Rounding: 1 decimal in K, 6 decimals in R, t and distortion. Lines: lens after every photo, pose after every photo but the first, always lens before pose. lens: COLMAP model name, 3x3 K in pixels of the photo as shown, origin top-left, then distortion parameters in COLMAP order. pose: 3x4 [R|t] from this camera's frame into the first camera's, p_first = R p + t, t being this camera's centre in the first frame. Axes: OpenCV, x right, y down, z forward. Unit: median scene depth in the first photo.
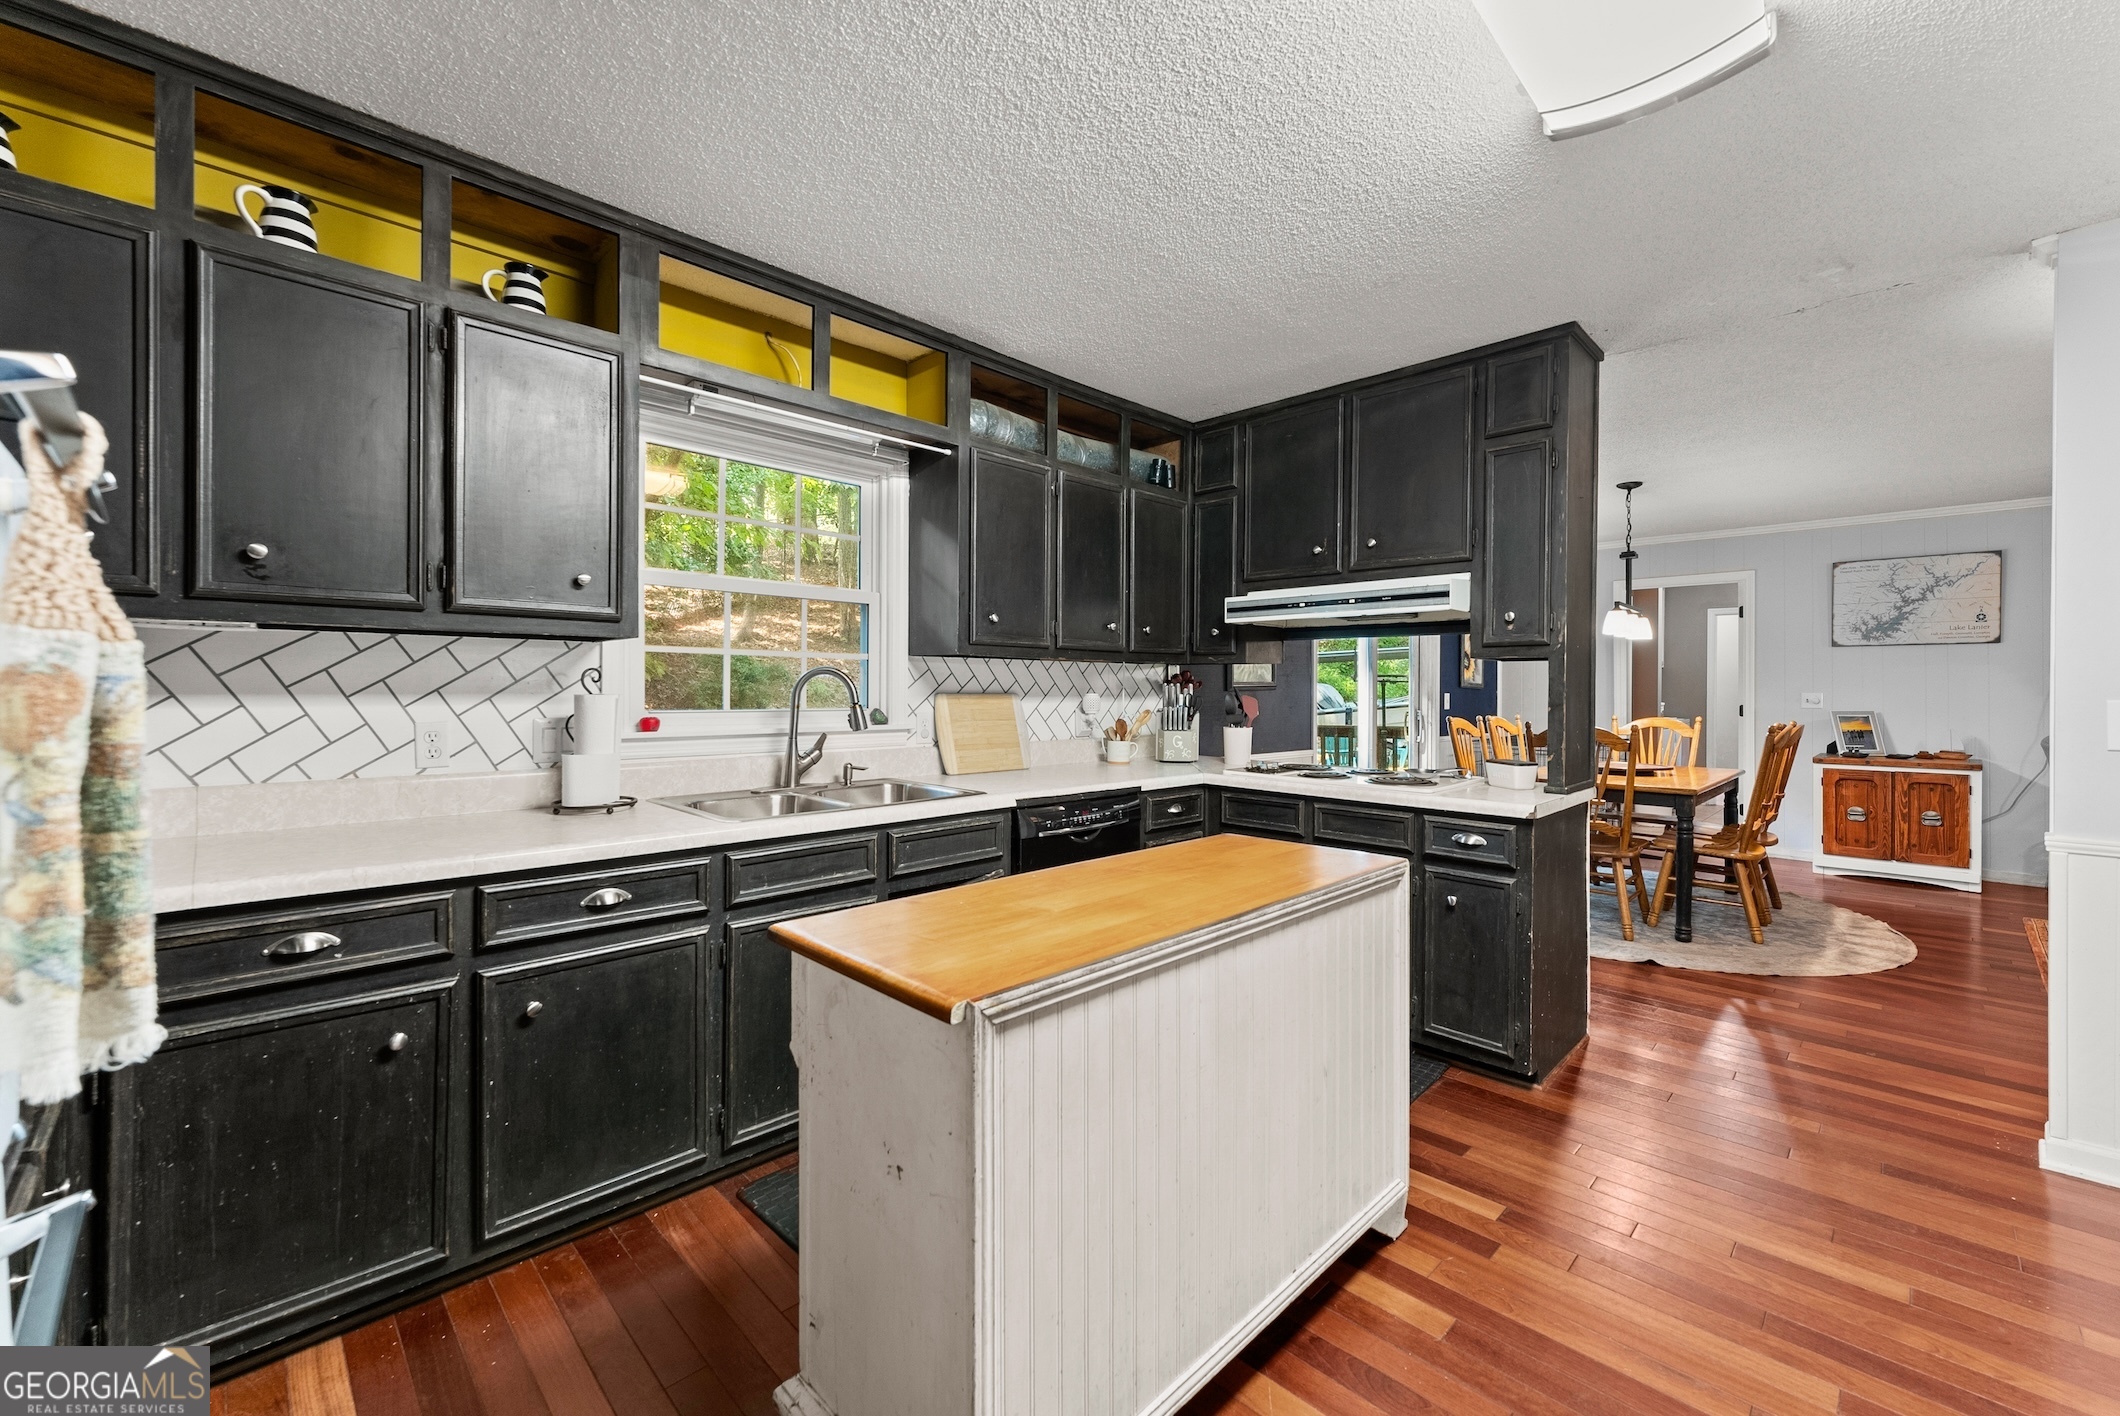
lens RADIAL K [[858.9, 0, 1061.9], [0, 858.9, 698.8], [0, 0, 1]] dist [0.000677, 0.000040]
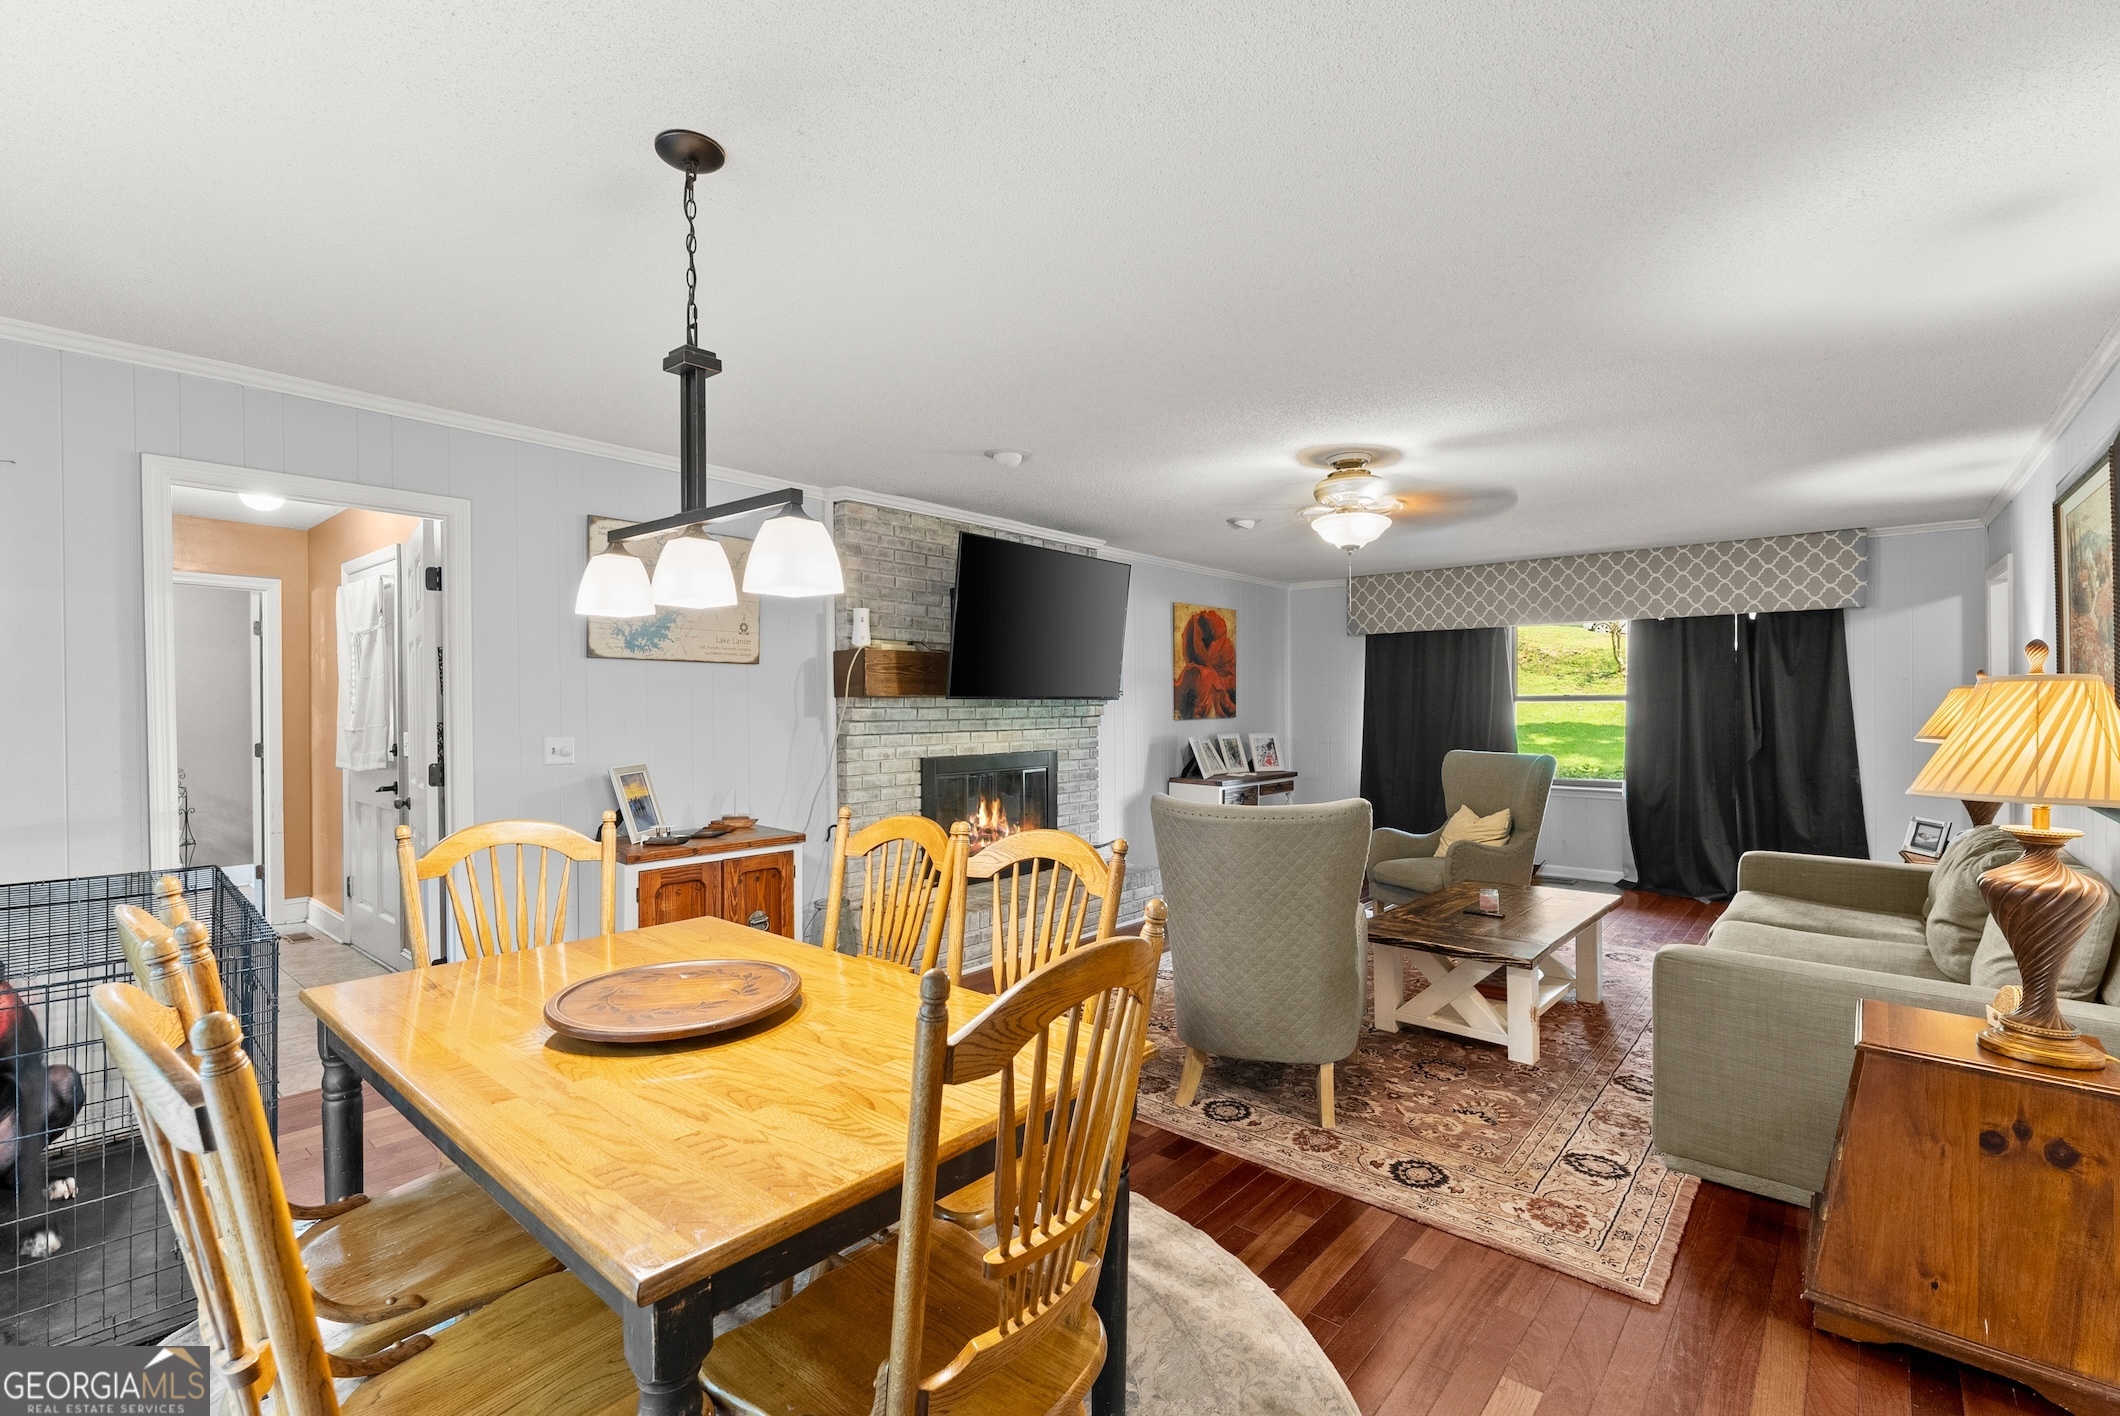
lens RADIAL K [[921.0, 0, 1061.5], [0, 921.0, 703.9], [0, 0, 1]] dist [0.000669, 0.000010]
pose [[-0.067946, -0.007894, 0.997658, 0.250246], [0.004060, 0.999958, 0.008188, -0.033791], [-0.997681, 0.004607, -0.067911, 0.741418]]
